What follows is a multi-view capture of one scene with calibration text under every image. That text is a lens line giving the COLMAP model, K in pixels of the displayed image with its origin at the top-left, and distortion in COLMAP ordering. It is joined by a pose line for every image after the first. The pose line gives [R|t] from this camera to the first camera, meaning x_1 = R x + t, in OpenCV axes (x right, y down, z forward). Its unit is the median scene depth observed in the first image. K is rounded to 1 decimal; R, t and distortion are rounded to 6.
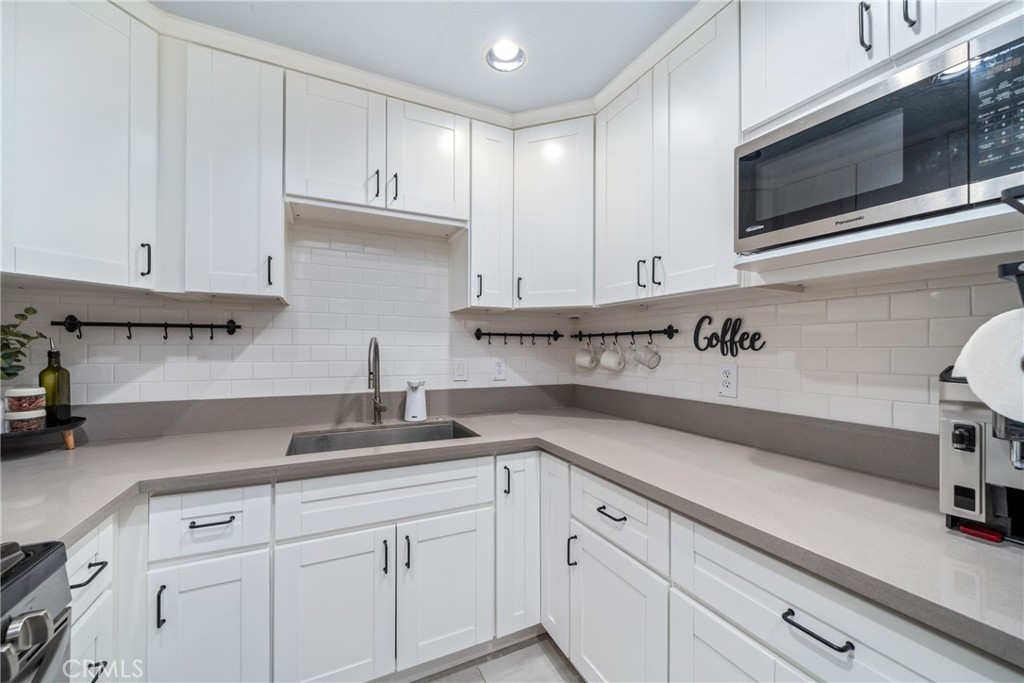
lens RADIAL K [[377.0, 0, 505.8], [0, 377.0, 345.1], [0, 0, 1]] dist [-0.001264, -0.000028]
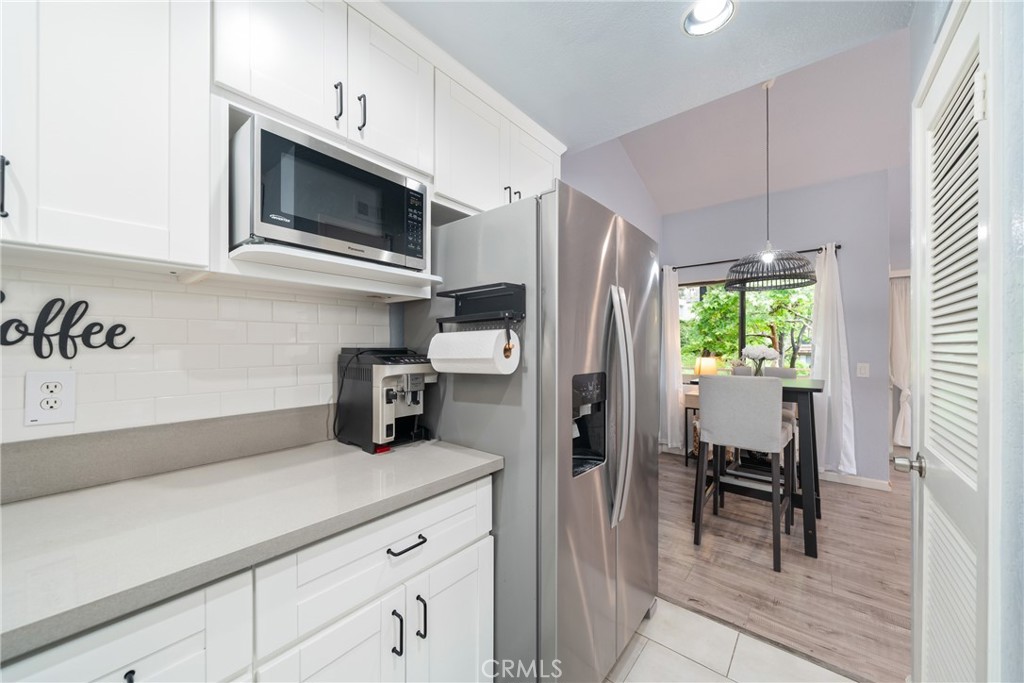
lens RADIAL K [[377.0, 0, 505.8], [0, 377.0, 345.1], [0, 0, 1]] dist [-0.001264, -0.000028]
pose [[-0.402707, -0.005757, 0.915311, -0.298574], [-0.007053, 0.999970, 0.003186, -0.000586], [-0.915302, -0.005173, -0.402735, 0.598110]]
